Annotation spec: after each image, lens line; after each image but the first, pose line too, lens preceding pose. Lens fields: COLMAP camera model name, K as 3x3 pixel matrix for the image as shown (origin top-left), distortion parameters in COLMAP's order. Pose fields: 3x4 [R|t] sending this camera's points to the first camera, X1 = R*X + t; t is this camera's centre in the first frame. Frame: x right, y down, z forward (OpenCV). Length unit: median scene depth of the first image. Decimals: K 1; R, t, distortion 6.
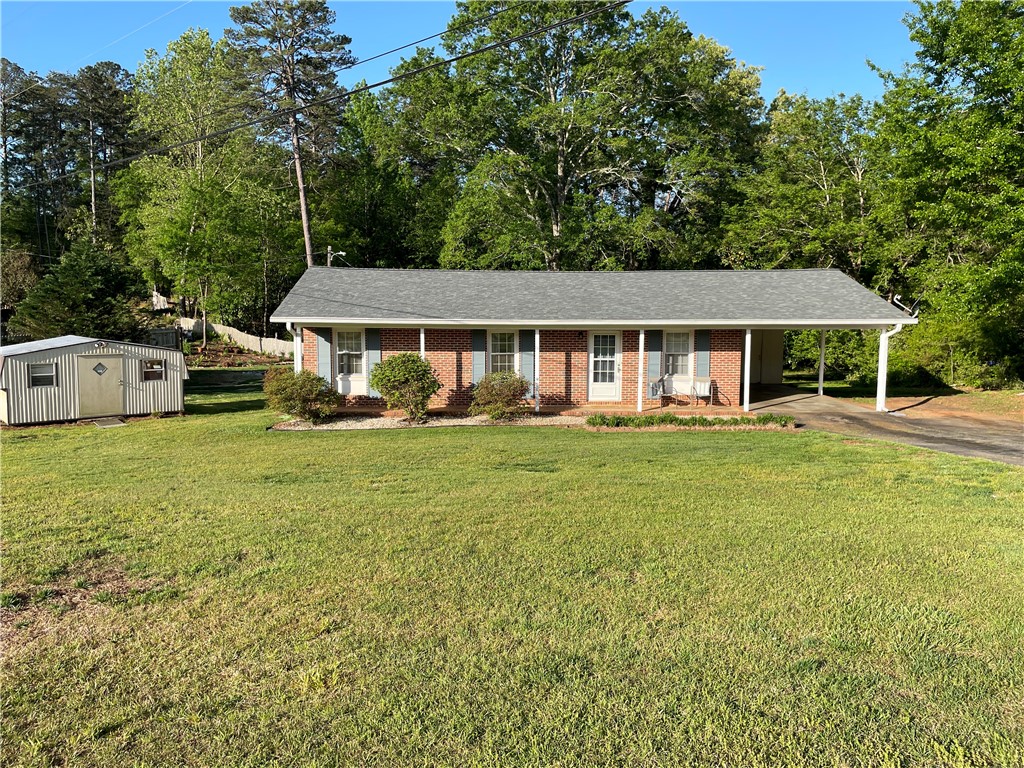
lens RADIAL K [[773.2, 0, 511.5], [0, 773.2, 384.7], [0, 0, 1]] dist [0.062859, -0.013243]
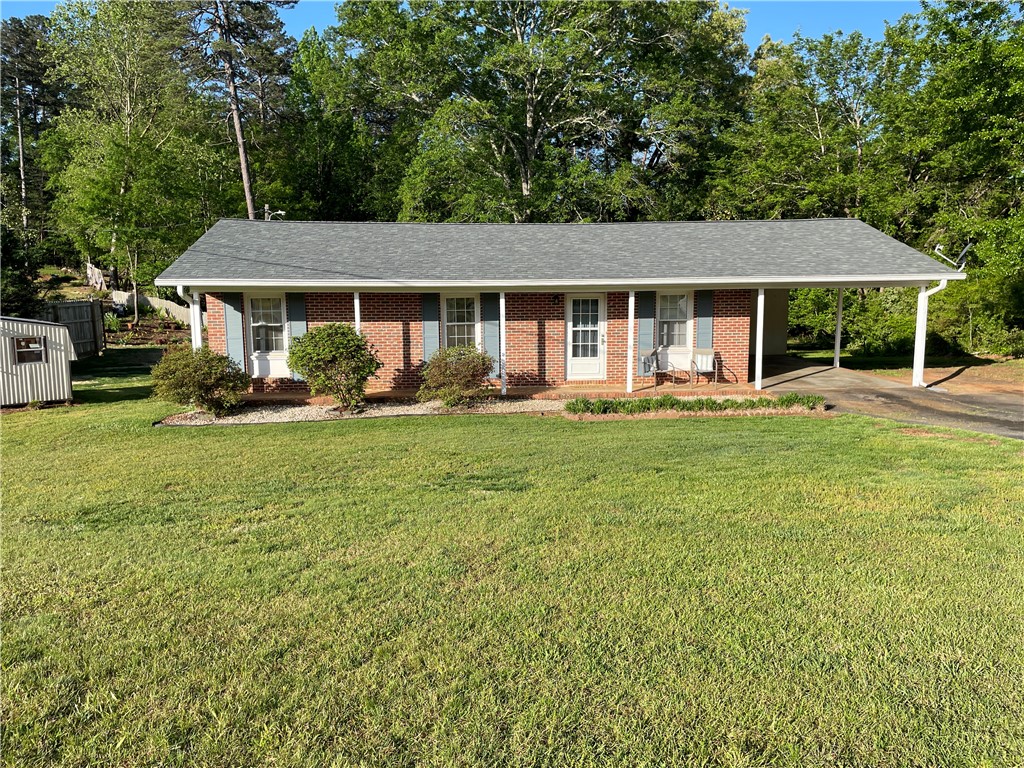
lens RADIAL K [[773.2, 0, 513.9], [0, 773.2, 383.6], [0, 0, 1]] dist [0.062859, -0.013243]
pose [[0.999184, -0.016840, 0.036712, 0.009080], [0.015633, 0.999335, 0.032931, -0.002026], [-0.037242, -0.032330, 0.998783, 0.124445]]
